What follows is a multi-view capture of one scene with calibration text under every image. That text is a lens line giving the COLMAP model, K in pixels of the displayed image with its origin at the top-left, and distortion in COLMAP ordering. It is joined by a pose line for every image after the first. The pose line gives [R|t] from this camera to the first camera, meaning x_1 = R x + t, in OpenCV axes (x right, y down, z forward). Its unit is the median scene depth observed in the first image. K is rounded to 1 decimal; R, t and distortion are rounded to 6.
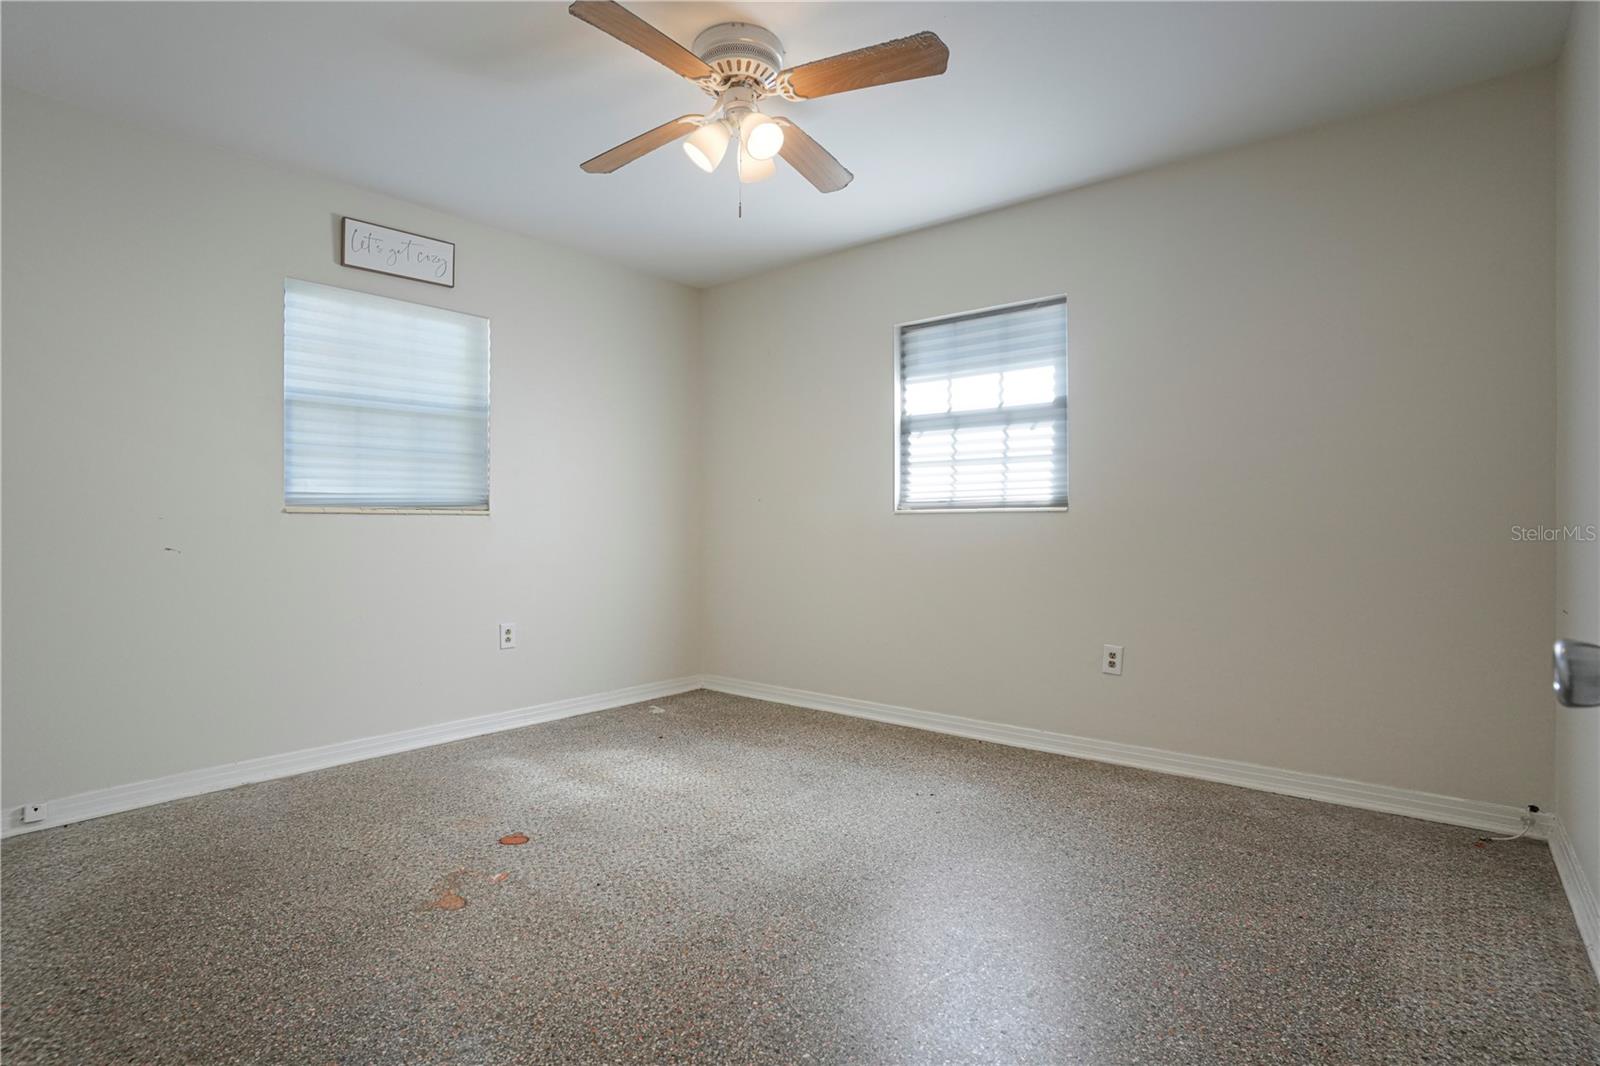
lens RADIAL K [[781.9, 0, 800.0], [0, 781.9, 533.0], [0, 0, 1]] dist [-0.084509, 0.039036]
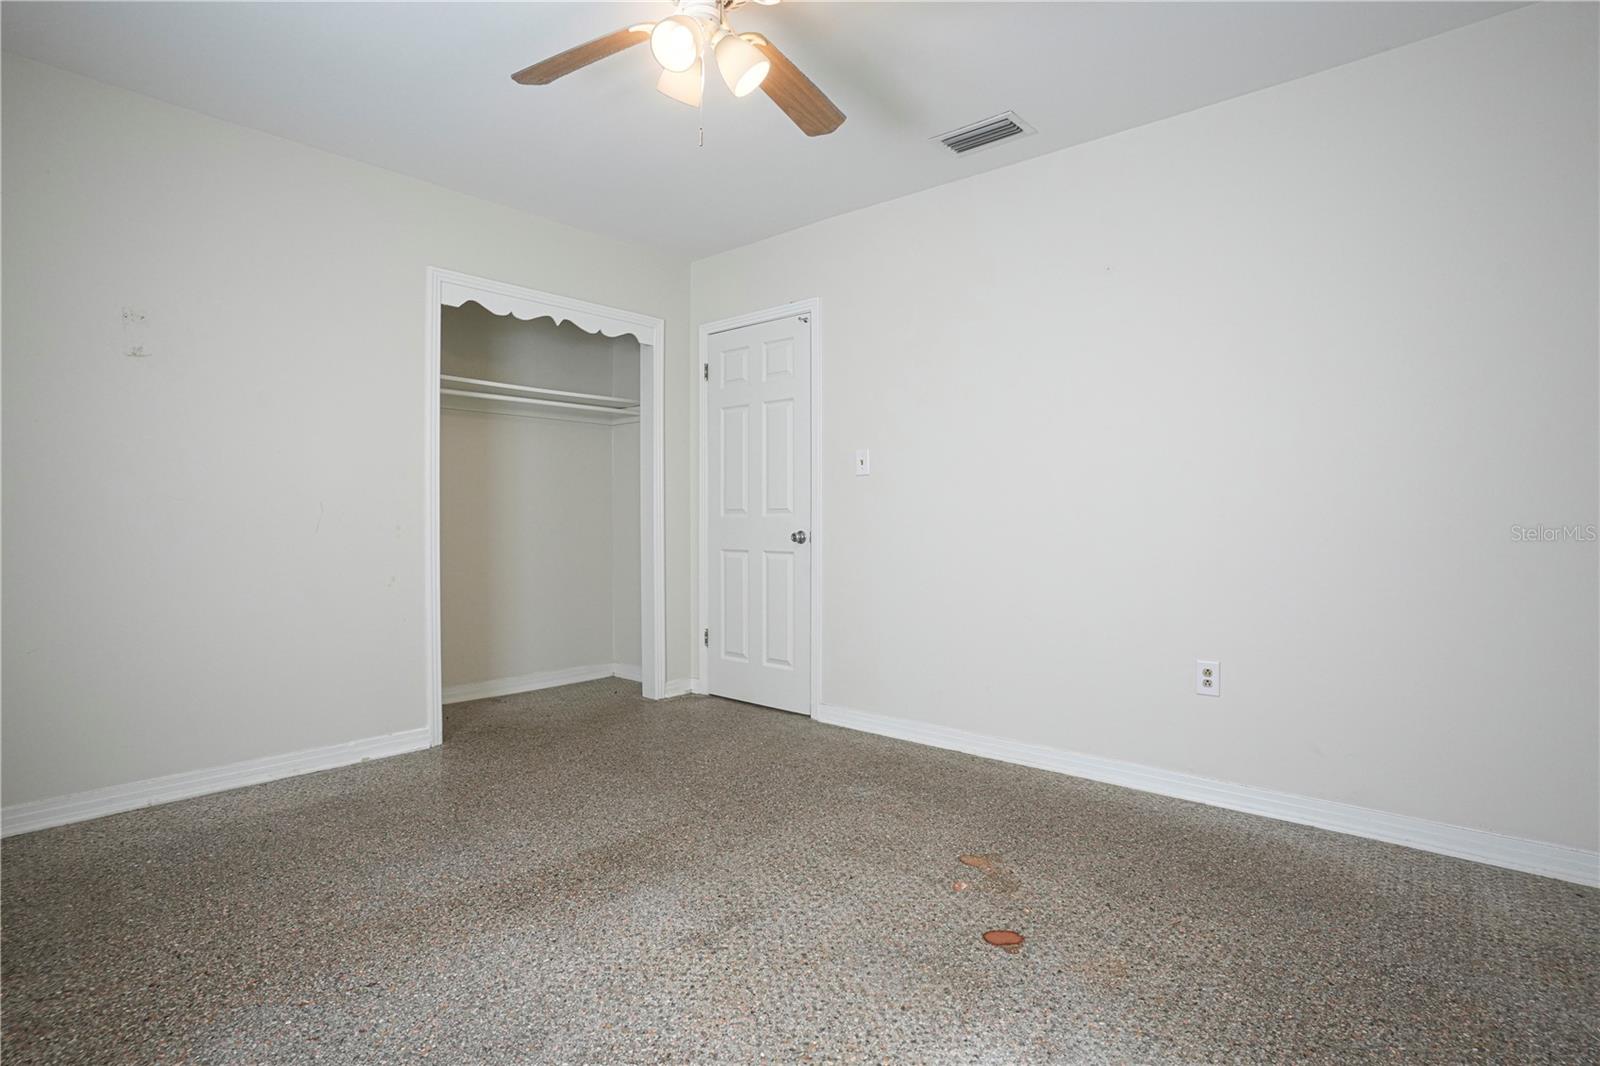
lens RADIAL K [[781.9, 0, 800.0], [0, 781.9, 533.0], [0, 0, 1]] dist [-0.084509, 0.039036]
pose [[-0.999685, 0.001138, 0.025062, -0.215004], [0.001850, 0.999595, 0.028412, -0.016372], [-0.025019, 0.028450, -0.999282, 1.918470]]
